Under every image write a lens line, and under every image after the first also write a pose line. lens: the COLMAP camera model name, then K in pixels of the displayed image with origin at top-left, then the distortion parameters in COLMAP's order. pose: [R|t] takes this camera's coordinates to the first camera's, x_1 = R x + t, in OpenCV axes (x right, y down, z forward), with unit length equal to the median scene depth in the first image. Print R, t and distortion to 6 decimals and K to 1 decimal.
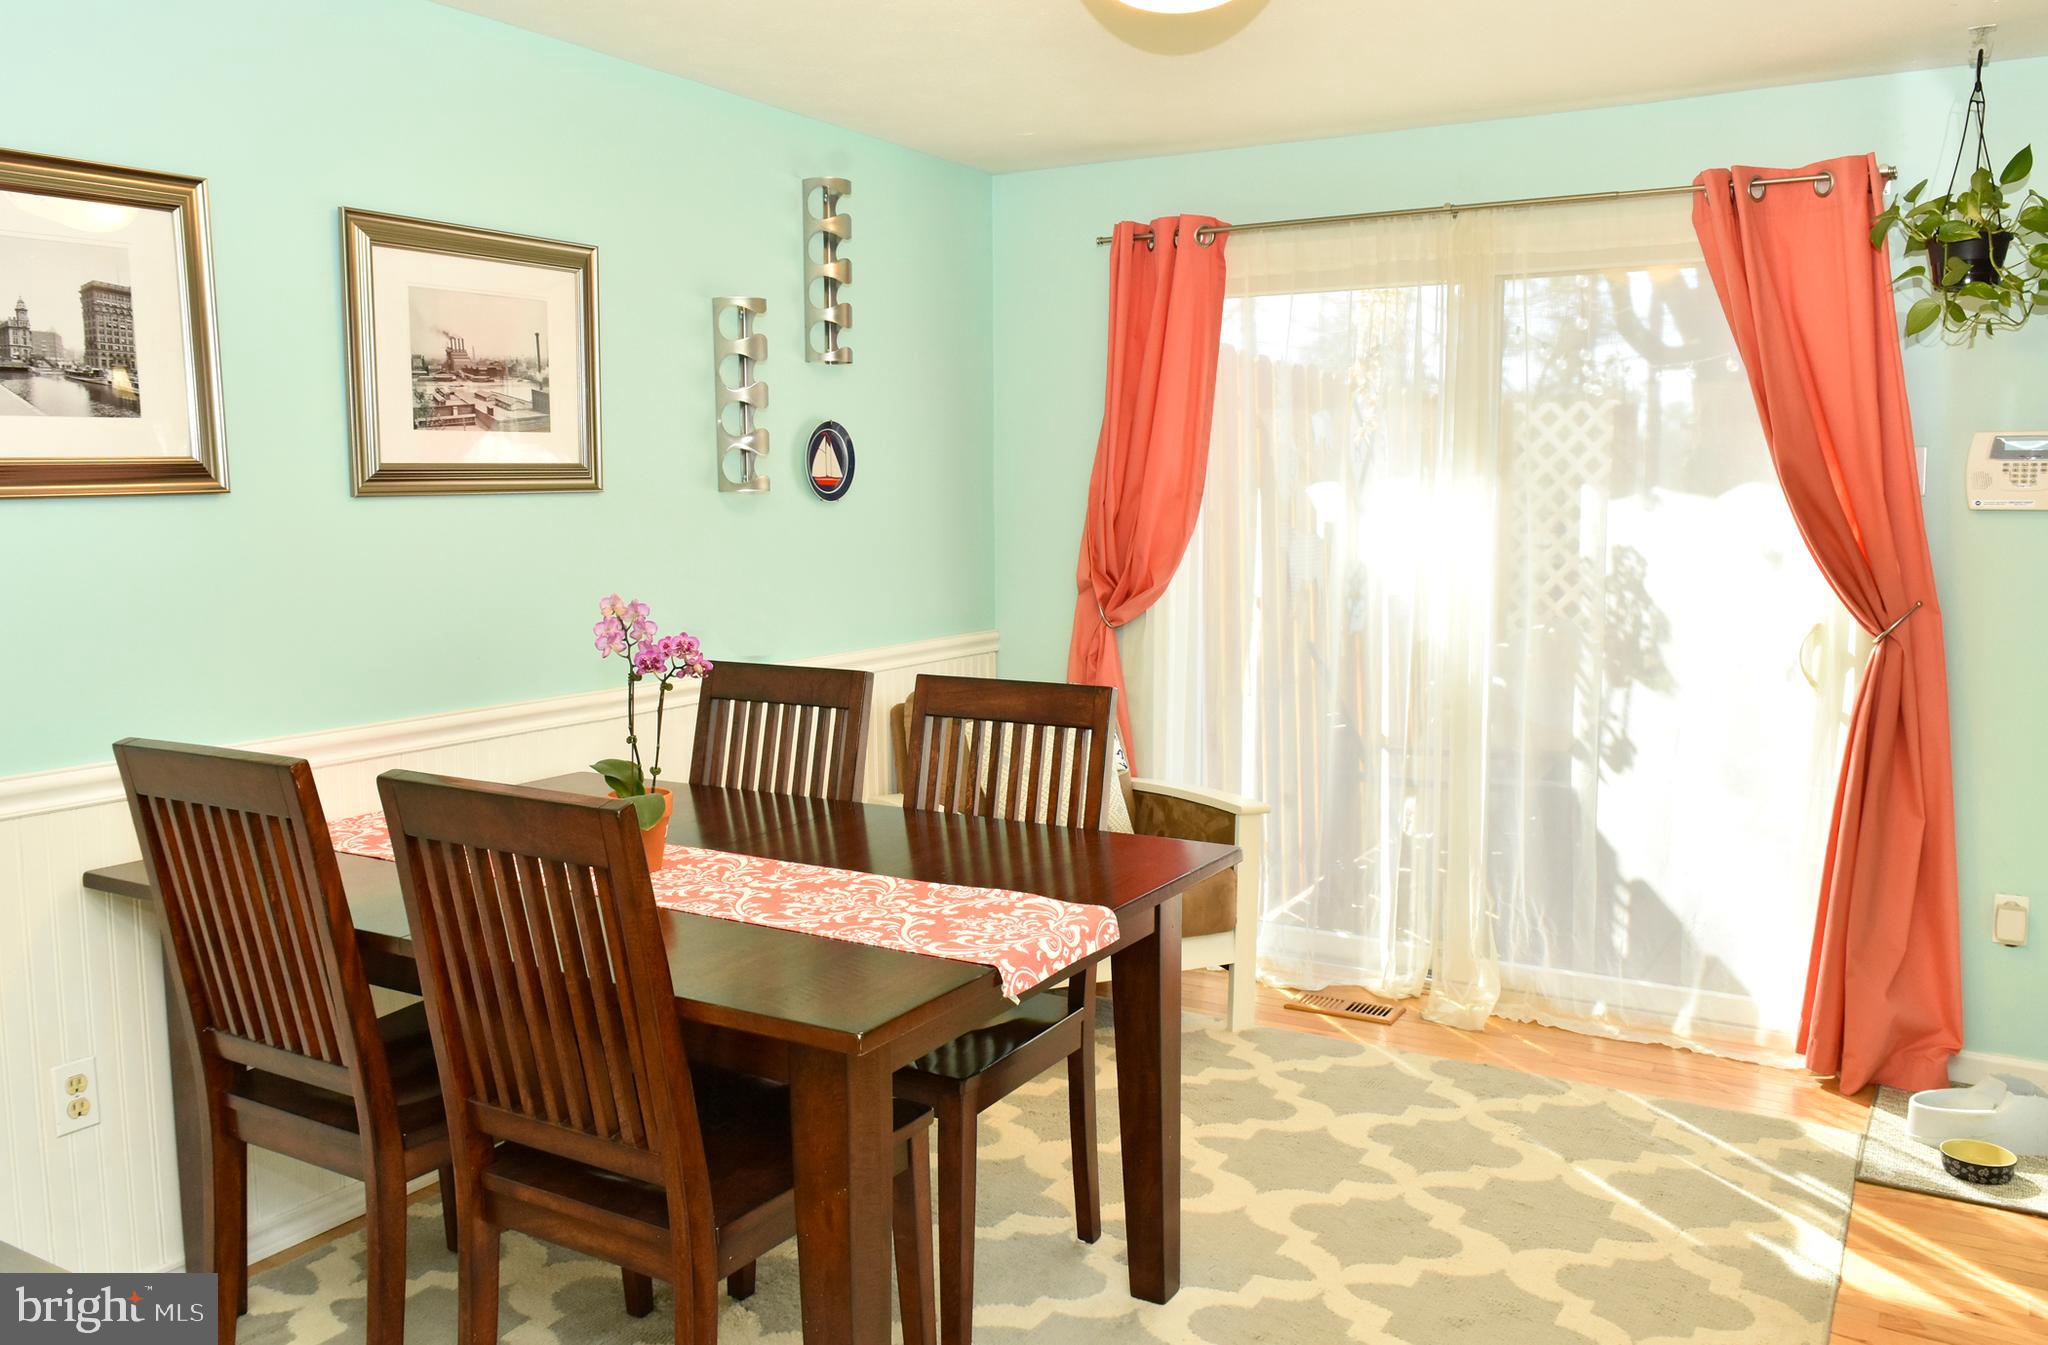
lens RADIAL K [[1601.4, 0, 1017.4], [0, 1601.4, 679.2], [0, 0, 1]] dist [-0.014354, 0.010498]
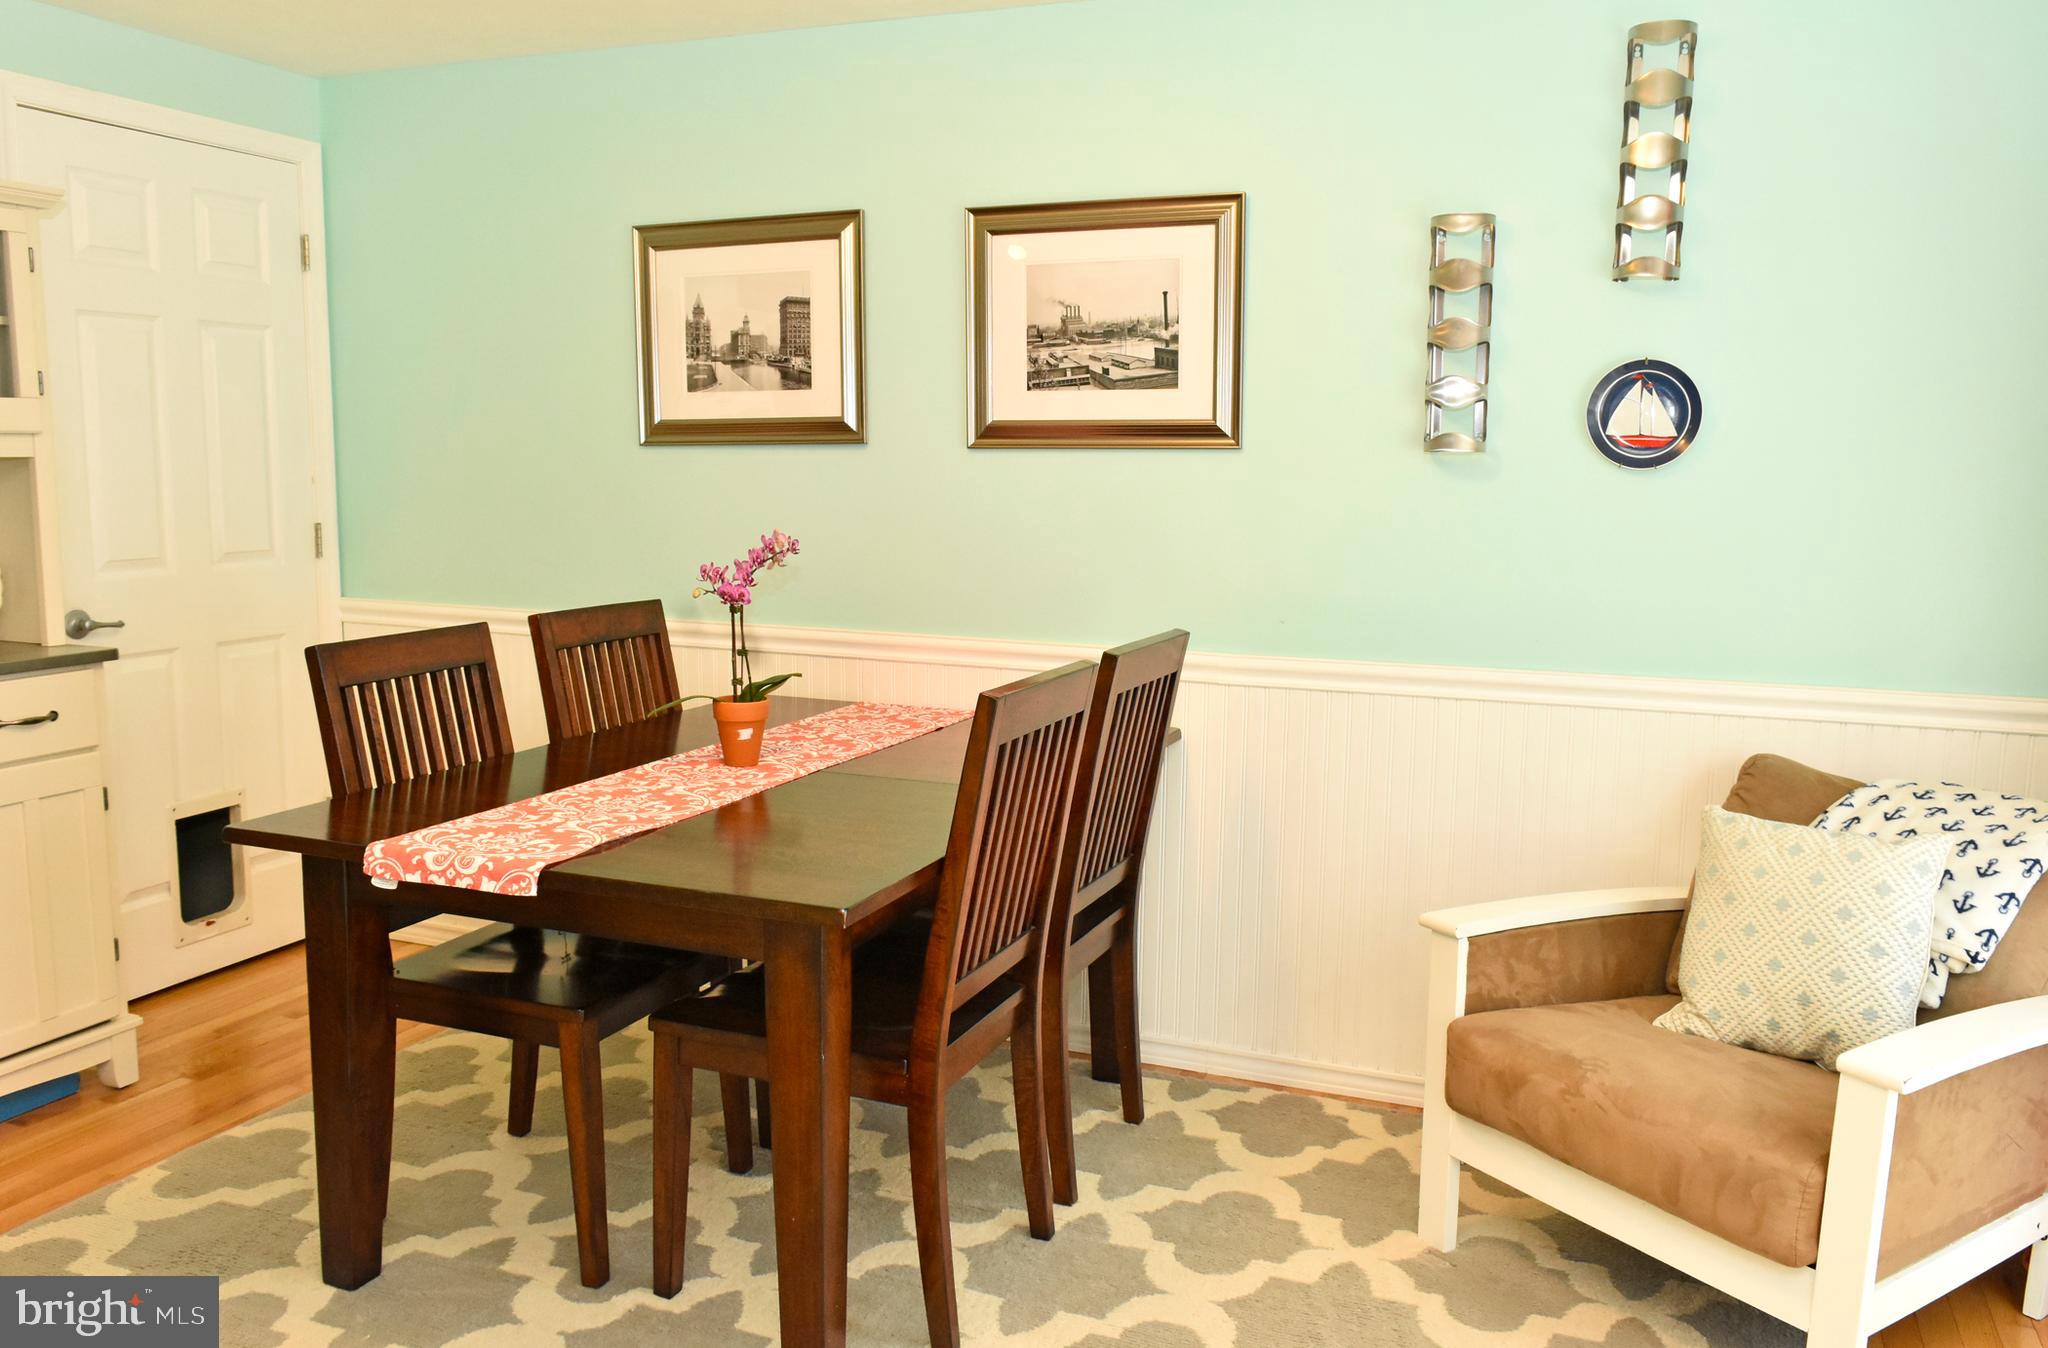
lens RADIAL K [[1601.4, 0, 1027.3], [0, 1601.4, 676.4], [0, 0, 1]] dist [-0.014354, 0.010498]
pose [[0.151319, 0.144138, -0.977920, 0.767699], [-0.131083, 0.983500, 0.124677, -0.096752], [0.979755, 0.109322, 0.167716, 0.821206]]
